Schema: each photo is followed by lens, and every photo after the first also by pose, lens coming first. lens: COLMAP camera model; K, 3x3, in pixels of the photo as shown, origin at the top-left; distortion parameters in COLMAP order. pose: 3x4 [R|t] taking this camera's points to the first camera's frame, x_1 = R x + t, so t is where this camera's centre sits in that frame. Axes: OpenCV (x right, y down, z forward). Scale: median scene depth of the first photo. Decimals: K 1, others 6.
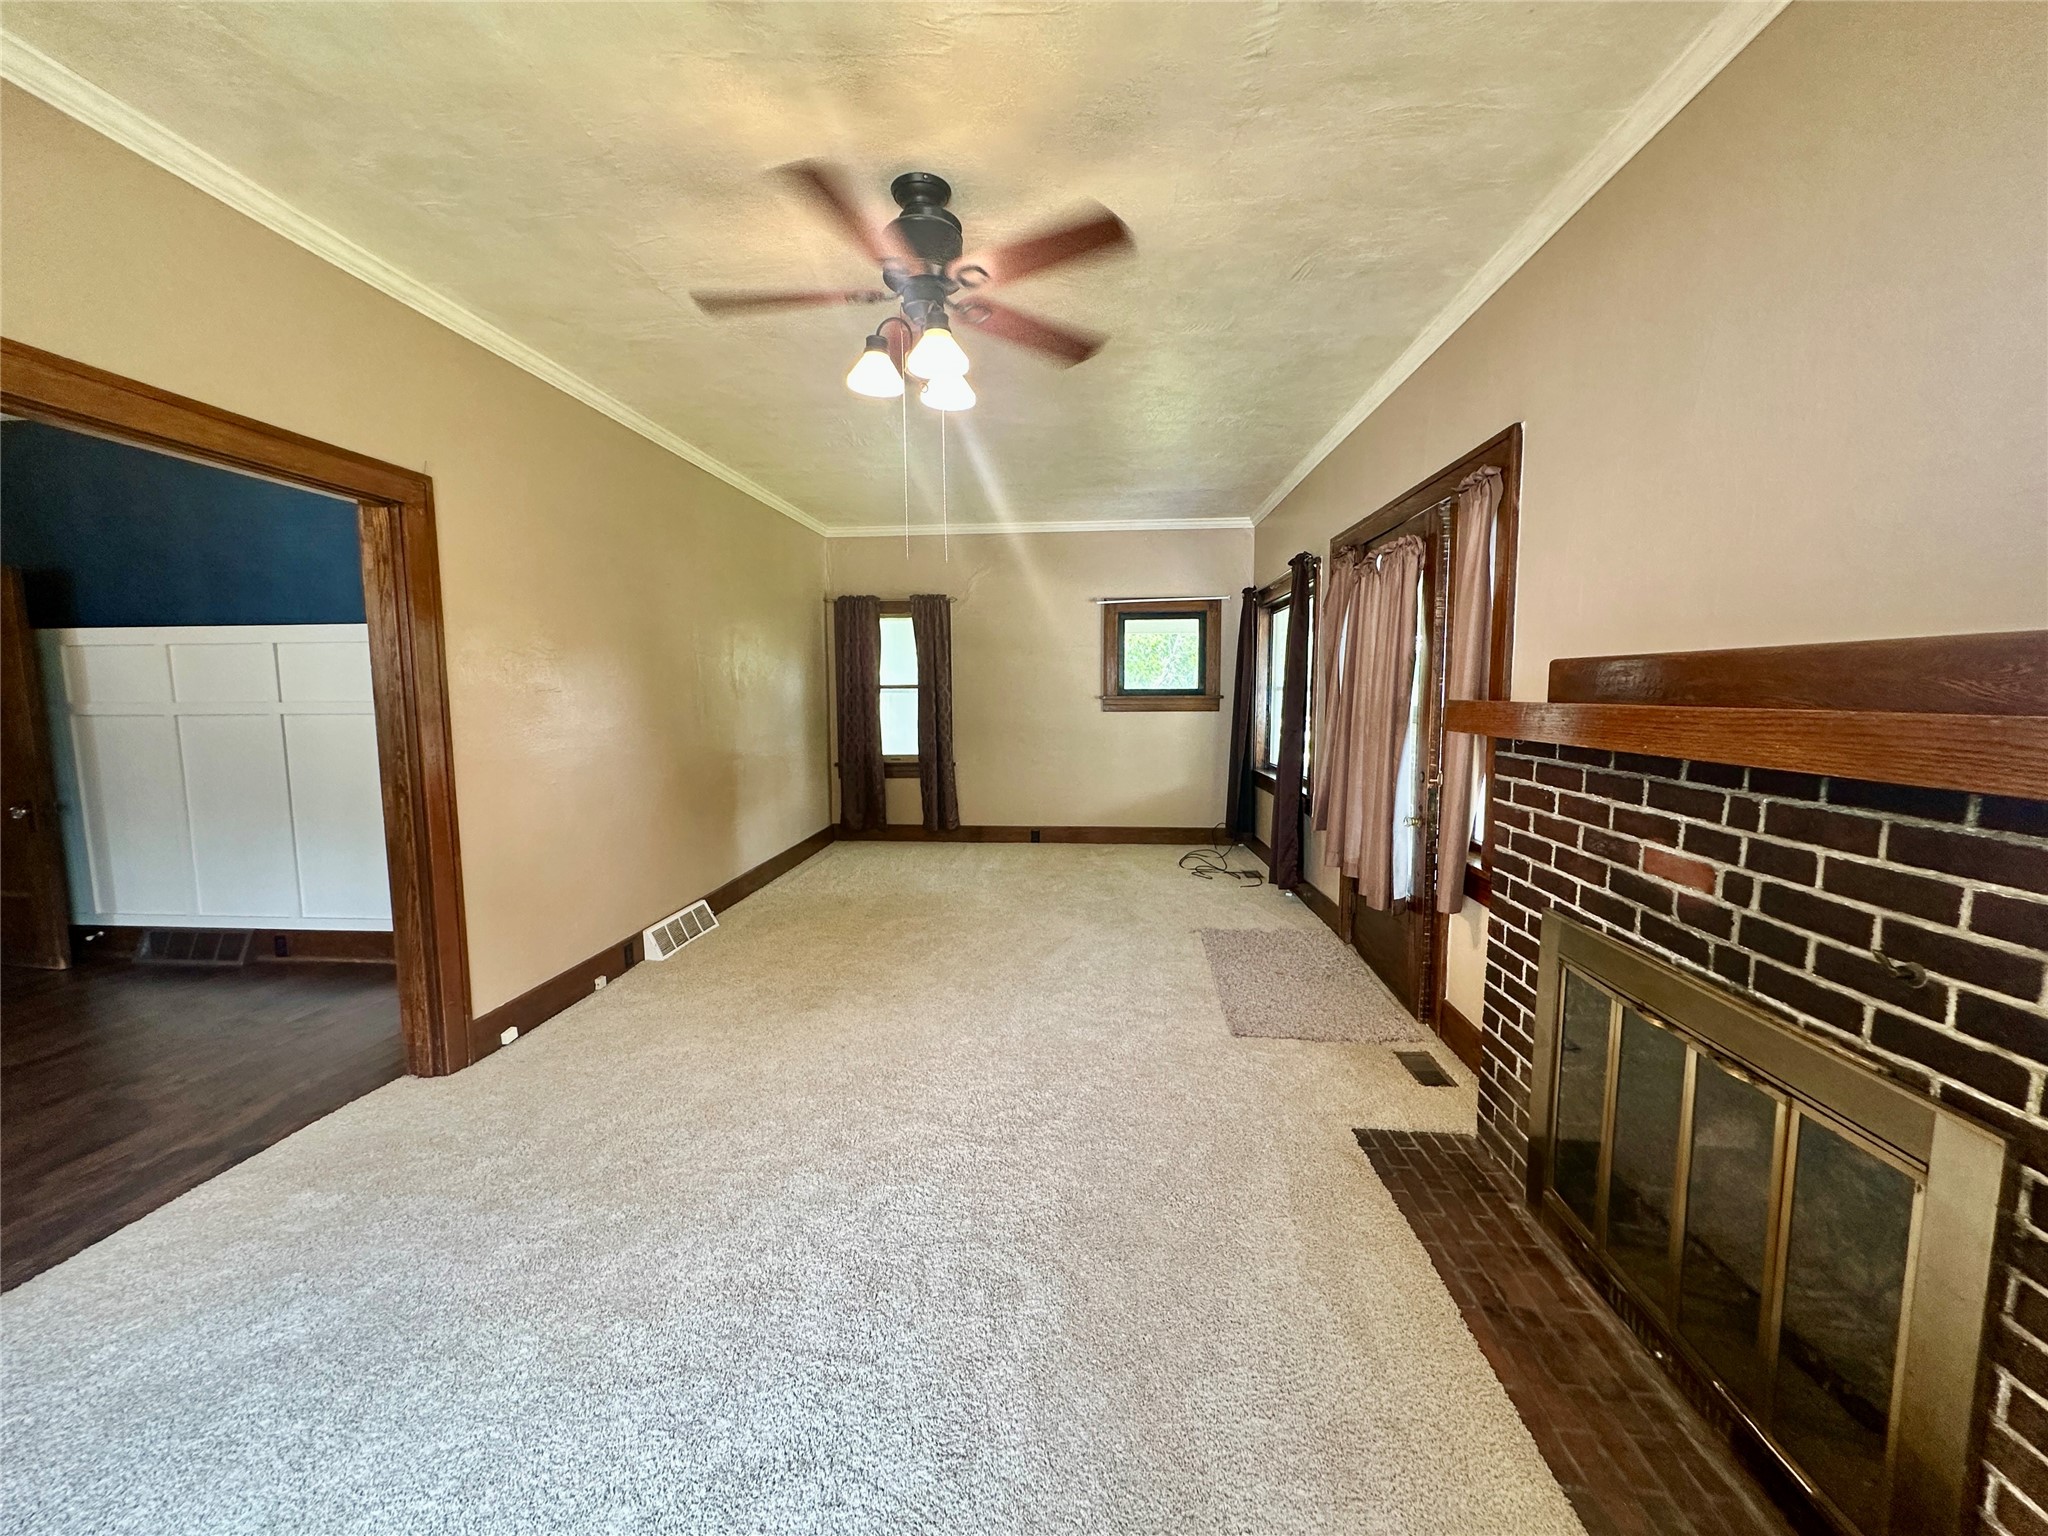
lens RADIAL K [[817.5, 0, 1023.8], [0, 817.5, 770.5], [0, 0, 1]] dist [-0.001438, 0.000377]
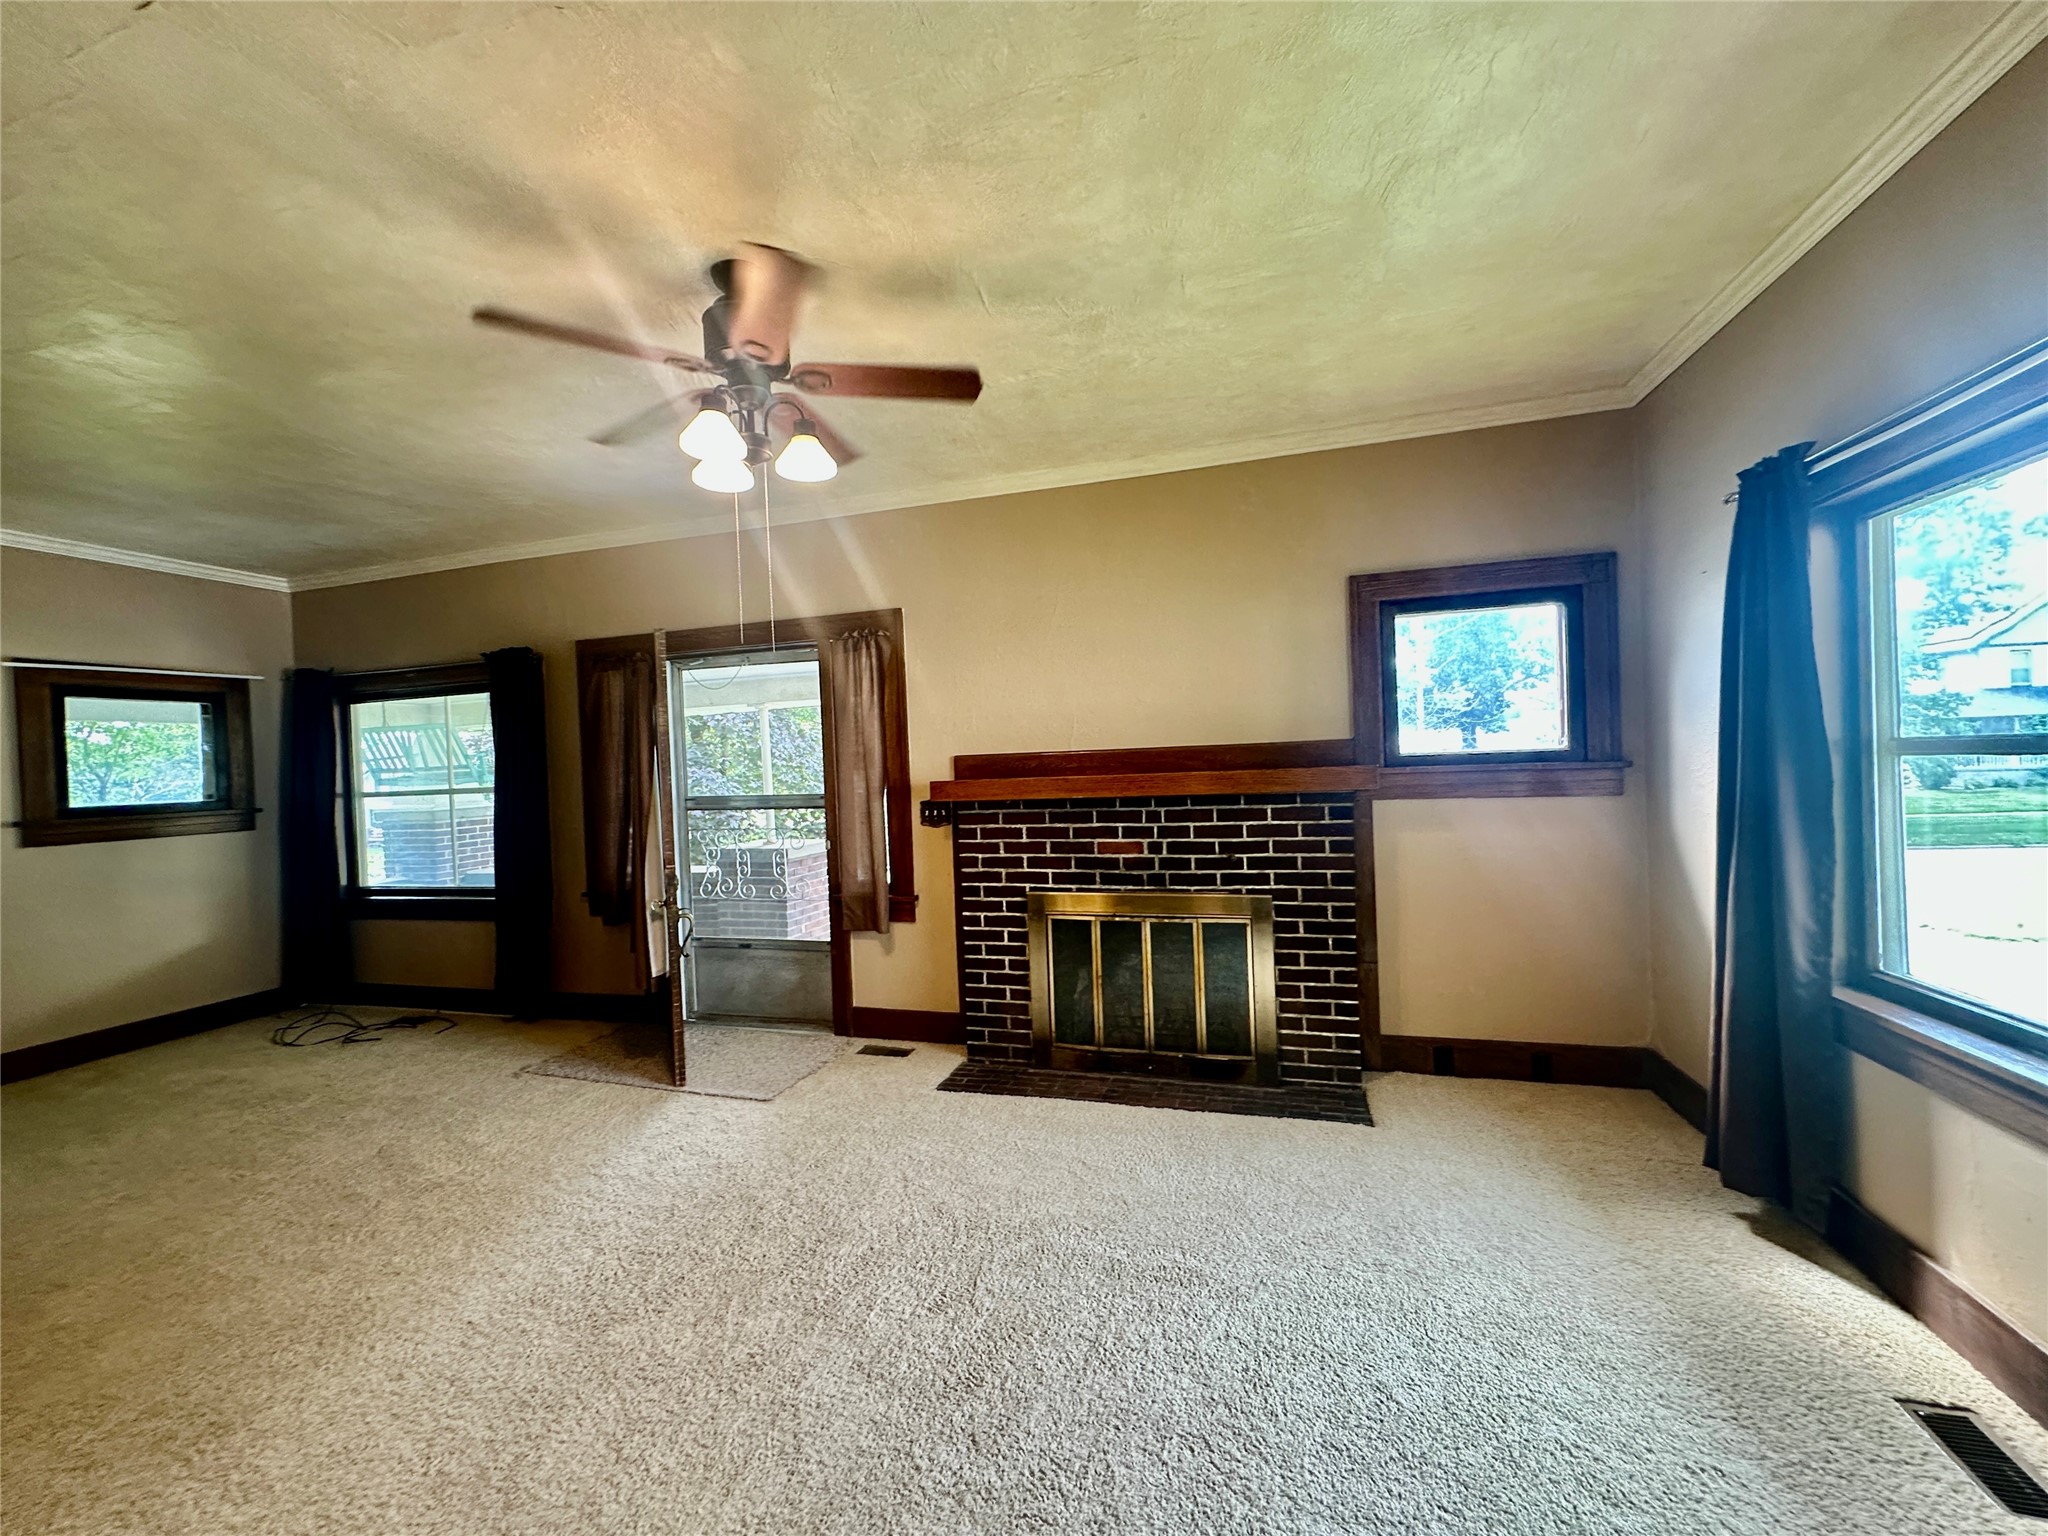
lens RADIAL K [[817.5, 0, 1023.8], [0, 817.5, 770.5], [0, 0, 1]] dist [-0.001438, 0.000377]
pose [[0.204687, -0.016576, 0.978687, -0.807709], [0.137356, 0.990450, -0.011952, -0.054655], [-0.969142, 0.136875, 0.205009, 0.434870]]
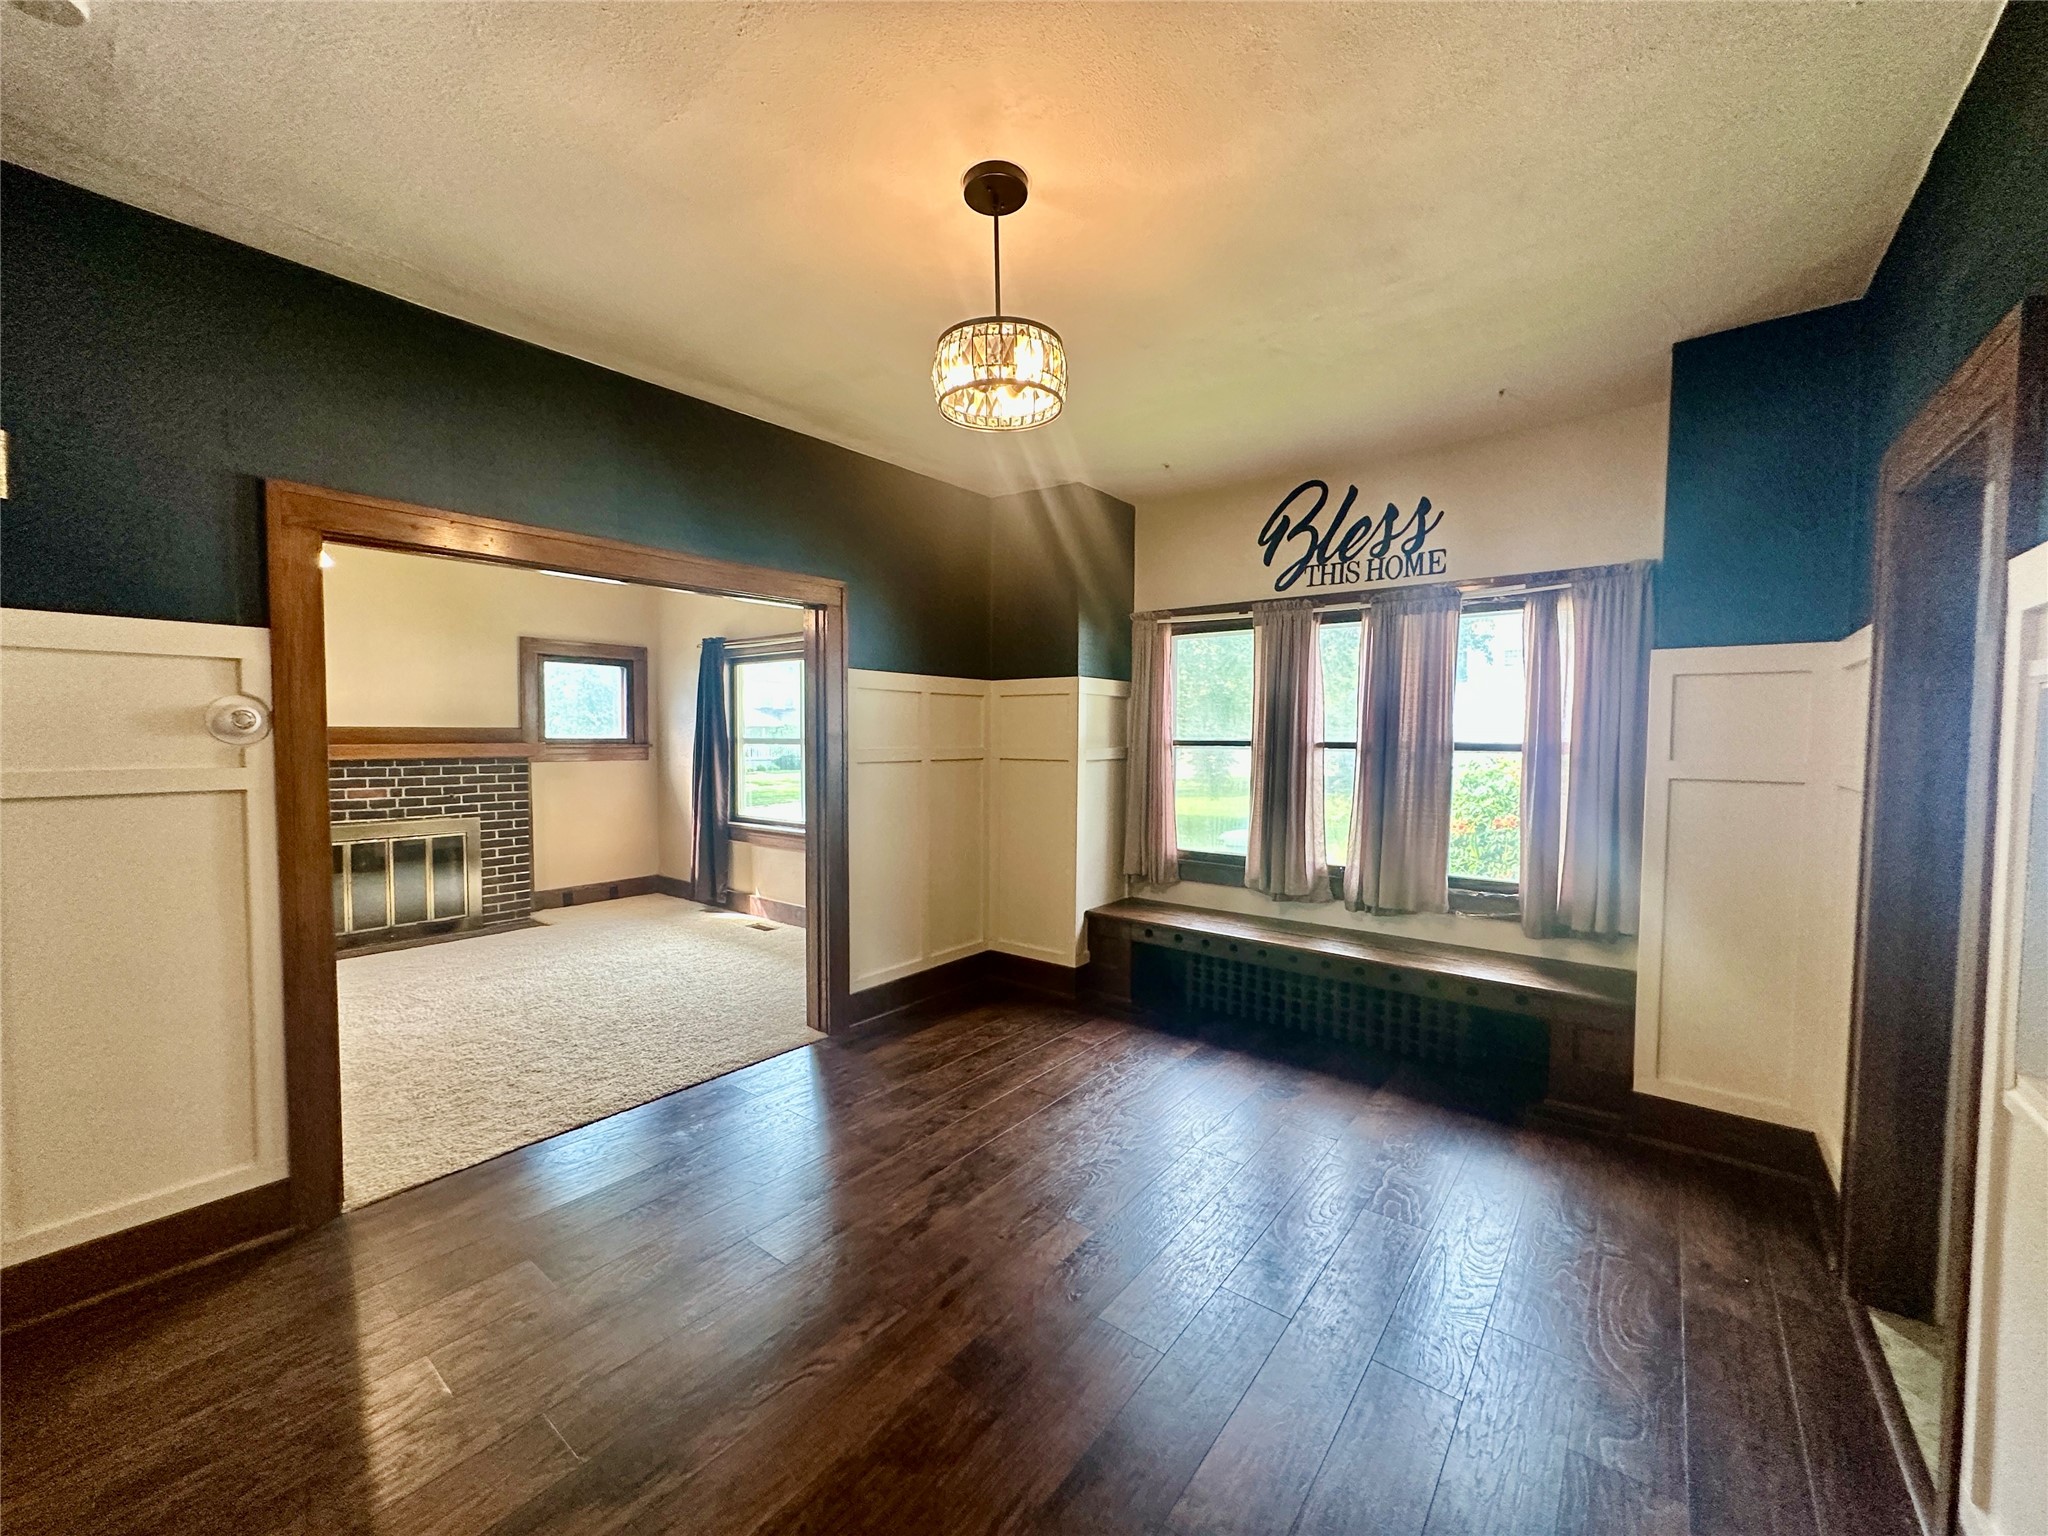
lens RADIAL K [[817.5, 0, 1023.8], [0, 817.5, 770.5], [0, 0, 1]] dist [-0.001438, 0.000377]
pose [[-0.835095, -0.024695, 0.549551, -1.821489], [0.054346, 0.990401, 0.127089, -0.139678], [-0.547415, 0.135997, -0.825737, 1.277373]]
